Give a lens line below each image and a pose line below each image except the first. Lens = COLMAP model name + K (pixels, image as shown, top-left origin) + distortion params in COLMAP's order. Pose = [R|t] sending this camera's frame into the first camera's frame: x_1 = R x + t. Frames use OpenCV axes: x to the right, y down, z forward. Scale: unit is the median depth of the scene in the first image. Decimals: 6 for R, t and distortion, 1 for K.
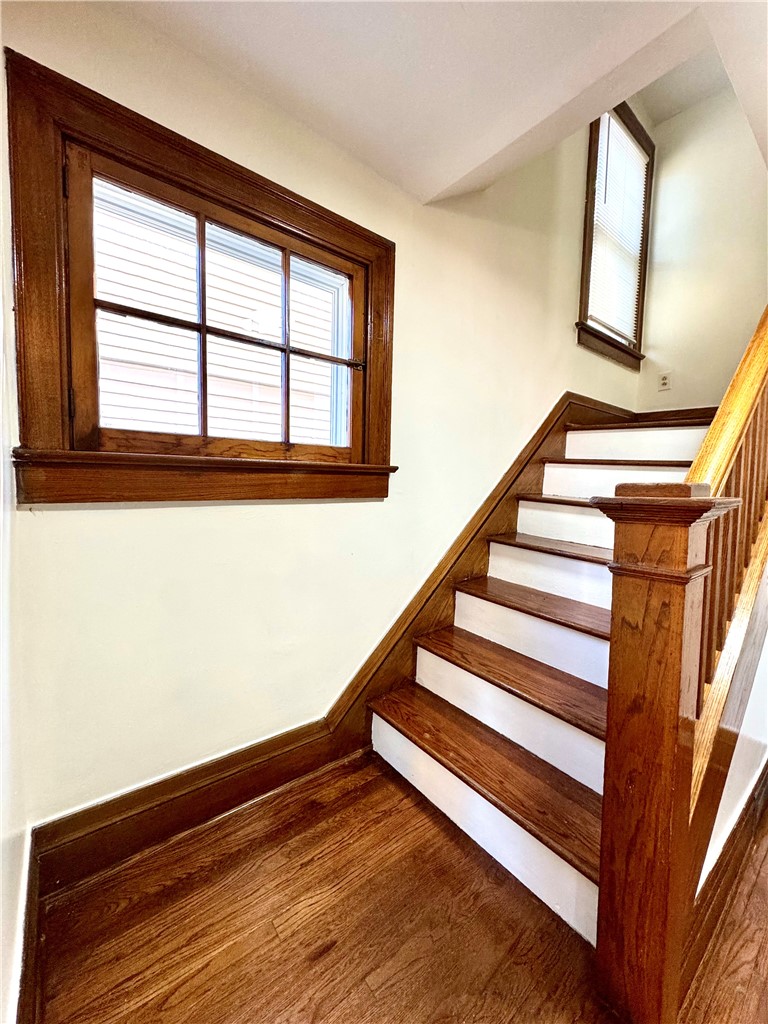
lens RADIAL K [[407.3, 0, 384.0], [0, 407.3, 512.0], [0, 0, 1]] dist [-0.003171, -0.000253]
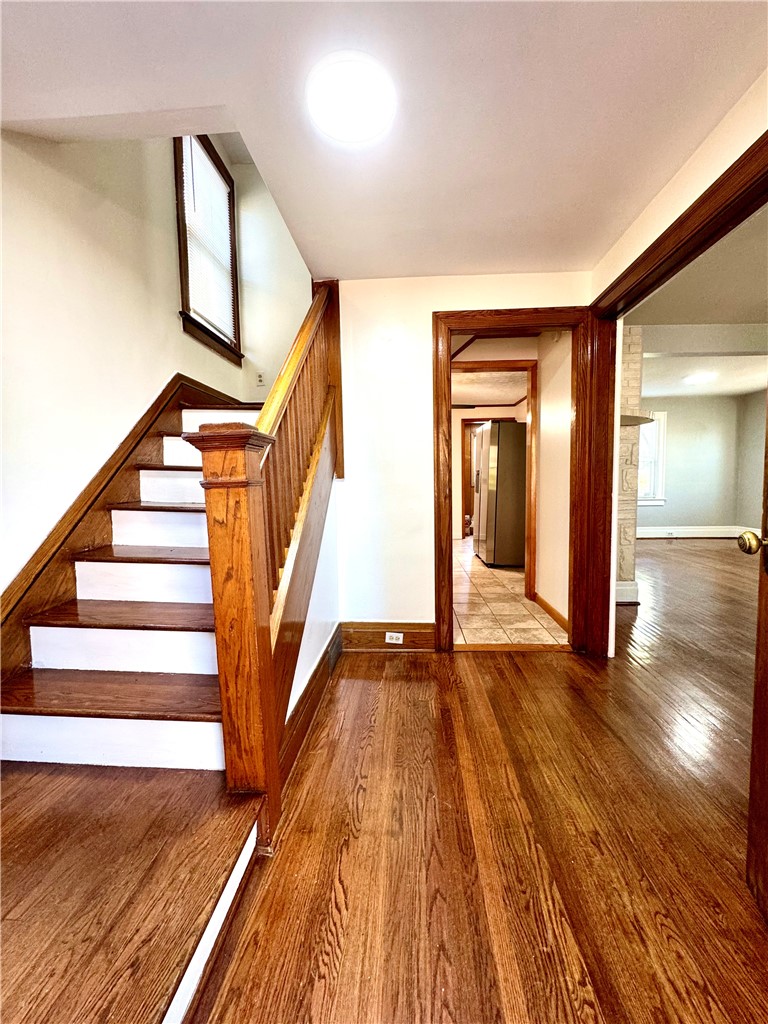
lens RADIAL K [[407.3, 0, 384.0], [0, 407.3, 512.0], [0, 0, 1]] dist [-0.003171, -0.000253]
pose [[0.669011, -0.095162, 0.737135, -0.027170], [0.089240, 0.994880, 0.047444, 0.089728], [-0.737876, 0.034042, 0.674078, -0.164648]]
